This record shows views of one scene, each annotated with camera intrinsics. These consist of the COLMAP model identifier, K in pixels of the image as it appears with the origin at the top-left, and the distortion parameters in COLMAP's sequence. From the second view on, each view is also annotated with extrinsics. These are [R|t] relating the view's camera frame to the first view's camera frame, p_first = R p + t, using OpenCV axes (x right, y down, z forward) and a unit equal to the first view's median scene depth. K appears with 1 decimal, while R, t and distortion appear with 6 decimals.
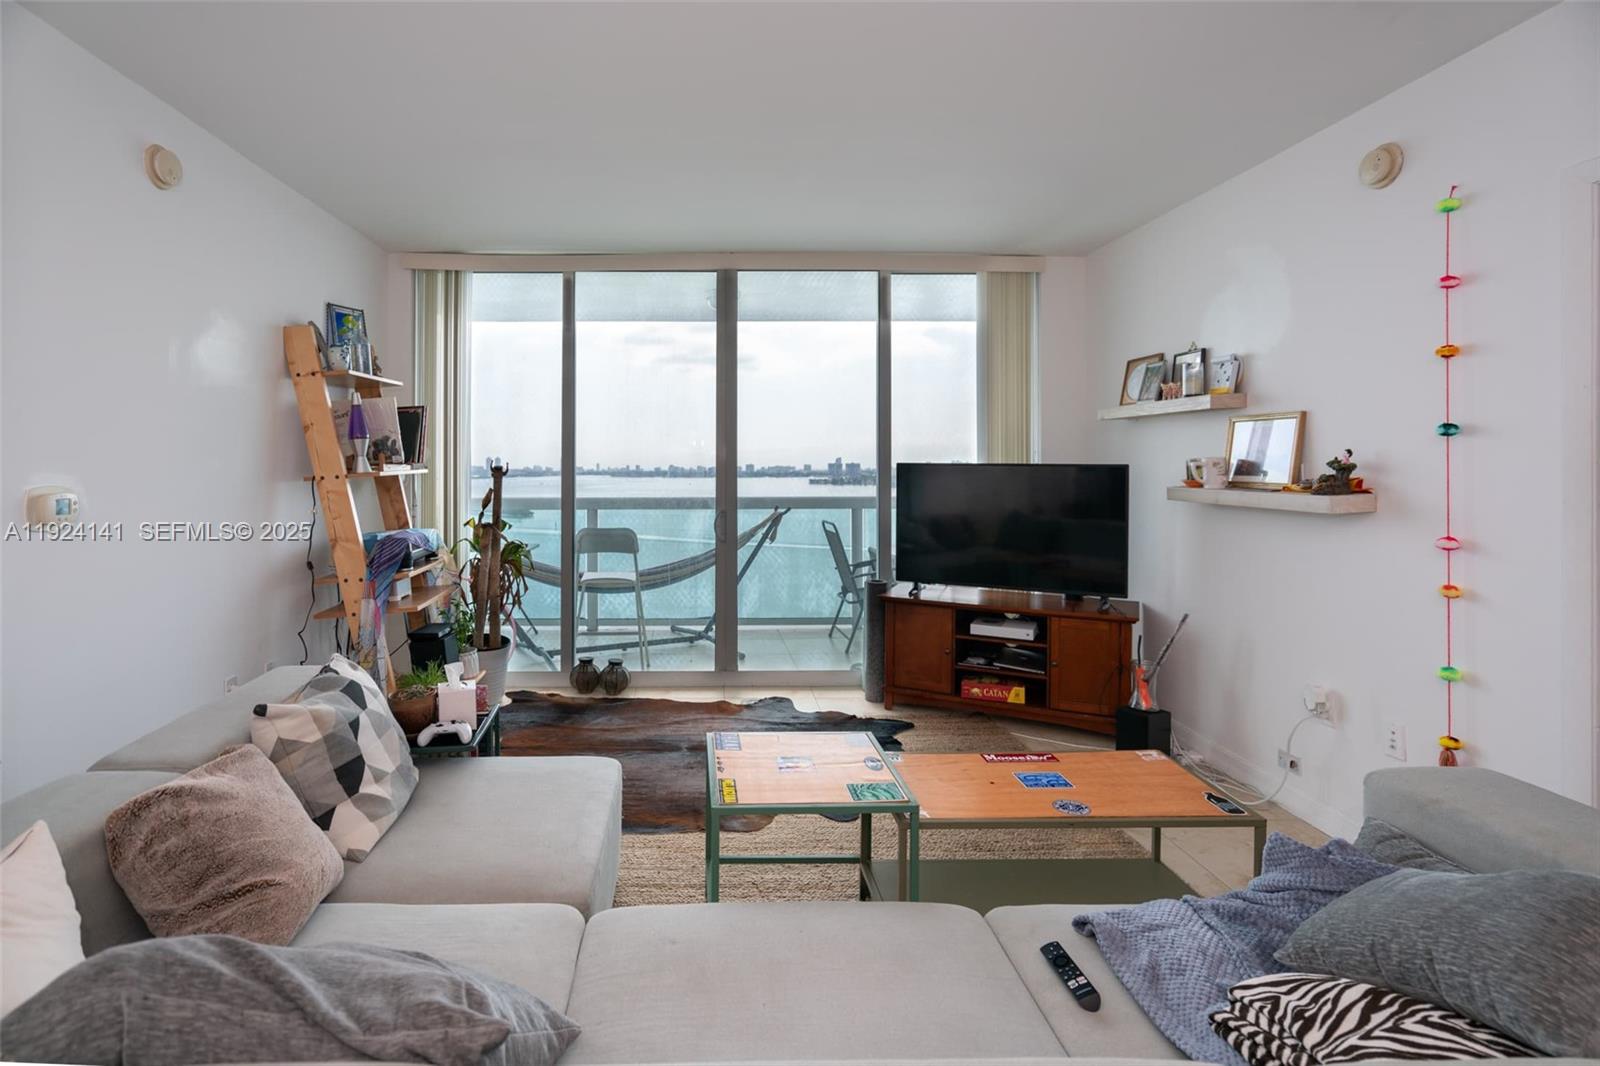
lens RADIAL K [[821.6, 0, 798.9], [0, 821.6, 455.2], [0, 0, 1]] dist [0.003446, 0.000674]
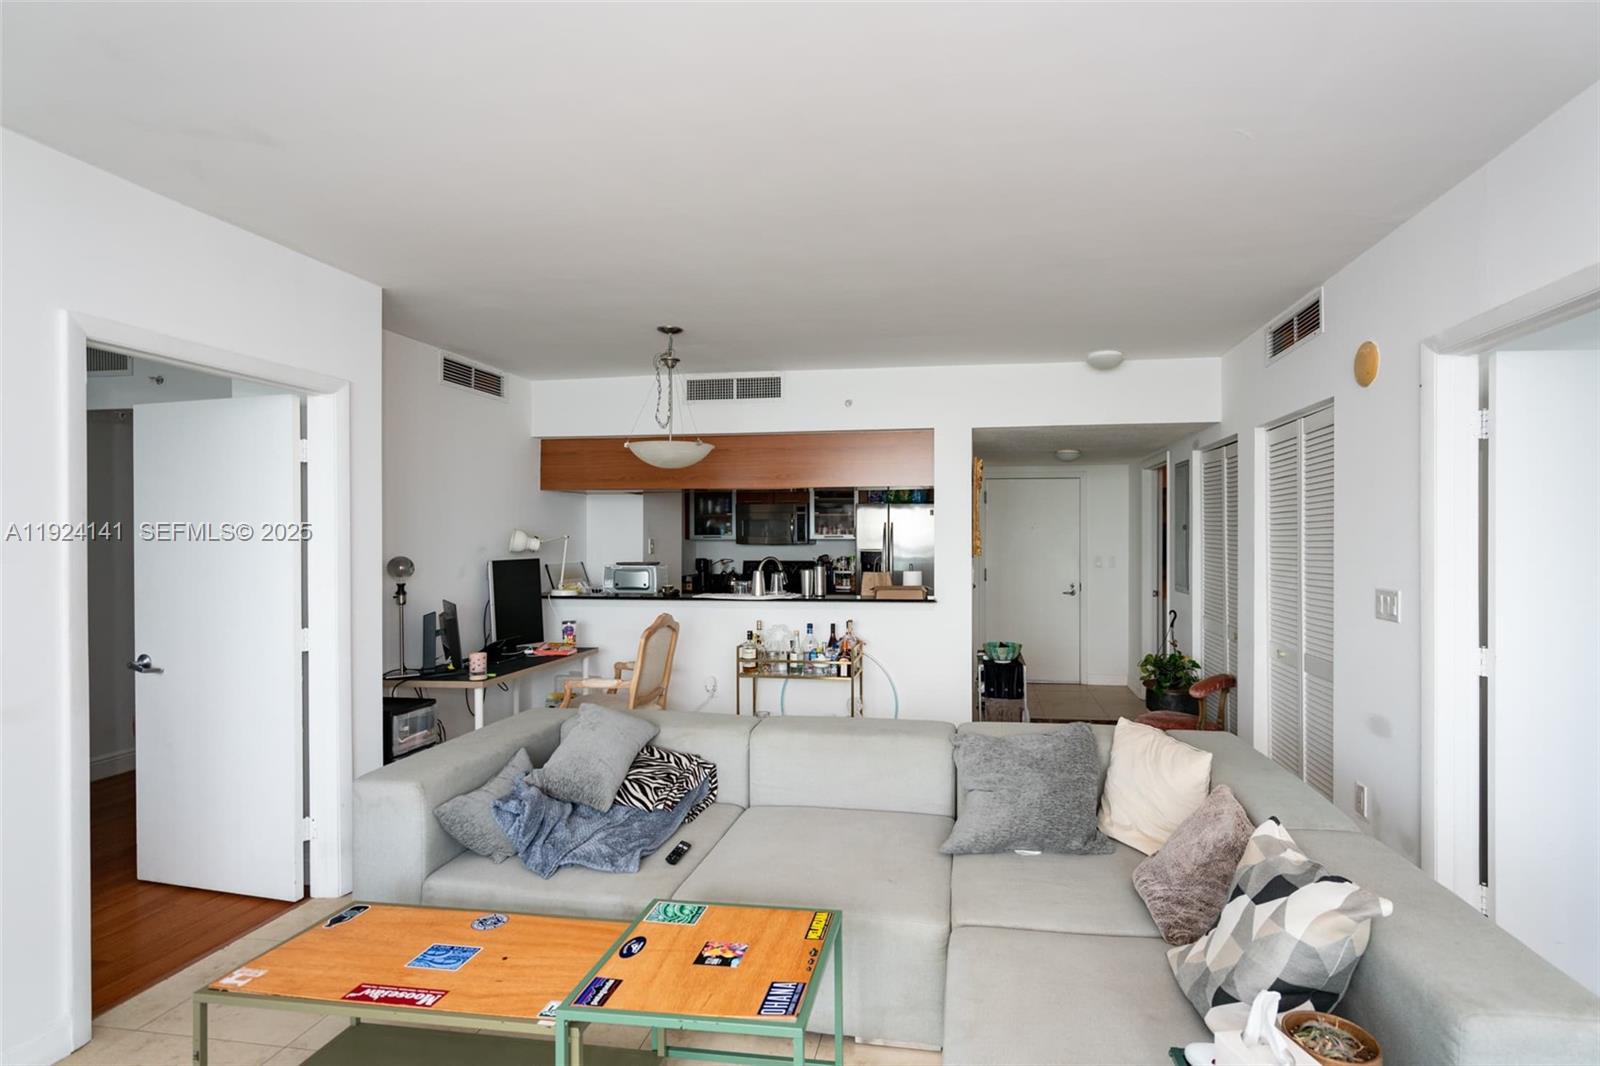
lens RADIAL K [[780.4, 0, 800.9], [0, 780.4, 540.1], [0, 0, 1]] dist [0.001536, 0.000390]
pose [[-0.942604, 0.003294, 0.333897, -0.188139], [0.002626, 0.999994, -0.002452, -0.021748], [-0.333903, -0.001434, -0.942606, 0.941762]]
